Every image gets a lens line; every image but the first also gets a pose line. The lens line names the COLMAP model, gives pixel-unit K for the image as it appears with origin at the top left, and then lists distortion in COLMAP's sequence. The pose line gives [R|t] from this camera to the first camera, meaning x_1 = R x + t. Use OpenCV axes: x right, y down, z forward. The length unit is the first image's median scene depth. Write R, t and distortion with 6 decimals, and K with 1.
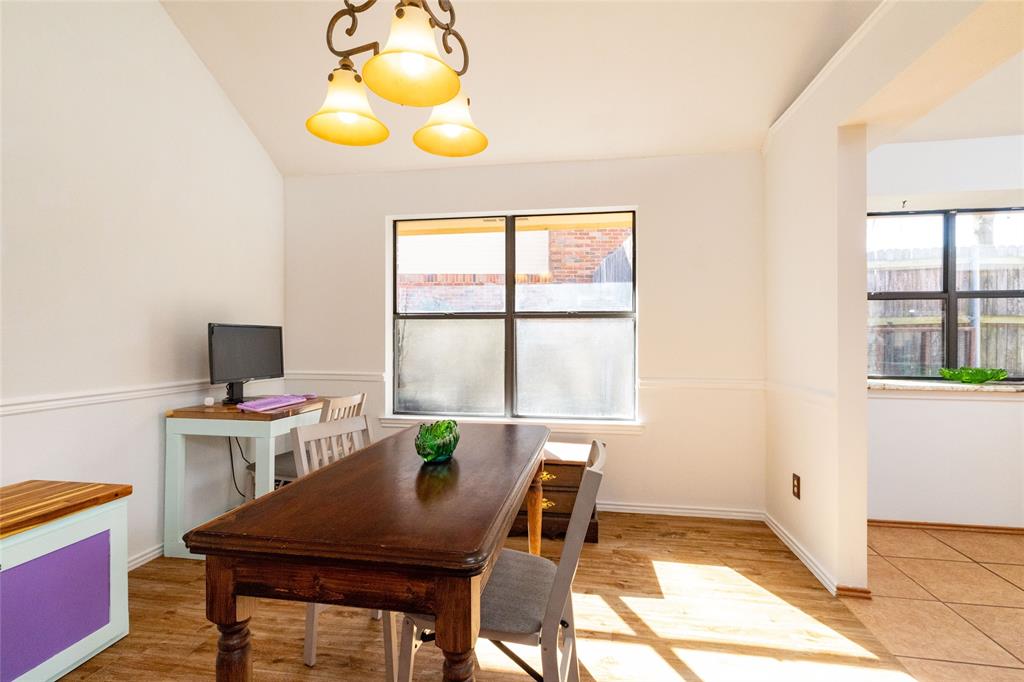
lens RADIAL K [[492.5, 0, 512.0], [0, 492.5, 341.0], [0, 0, 1]] dist [0.001217, 0.000337]
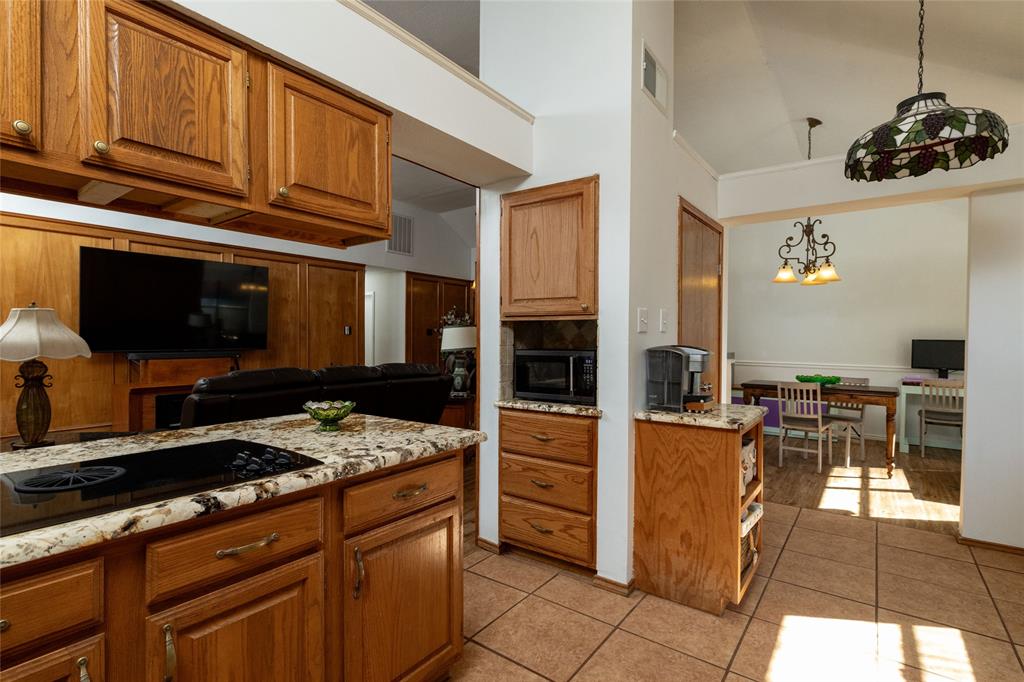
lens RADIAL K [[492.5, 0, 512.0], [0, 492.5, 341.0], [0, 0, 1]] dist [0.001217, 0.000337]
pose [[-0.454871, 0.004542, -0.890546, 2.913109], [-0.005791, 0.999951, 0.008058, -0.054076], [0.890539, 0.008823, -0.454822, 0.589641]]
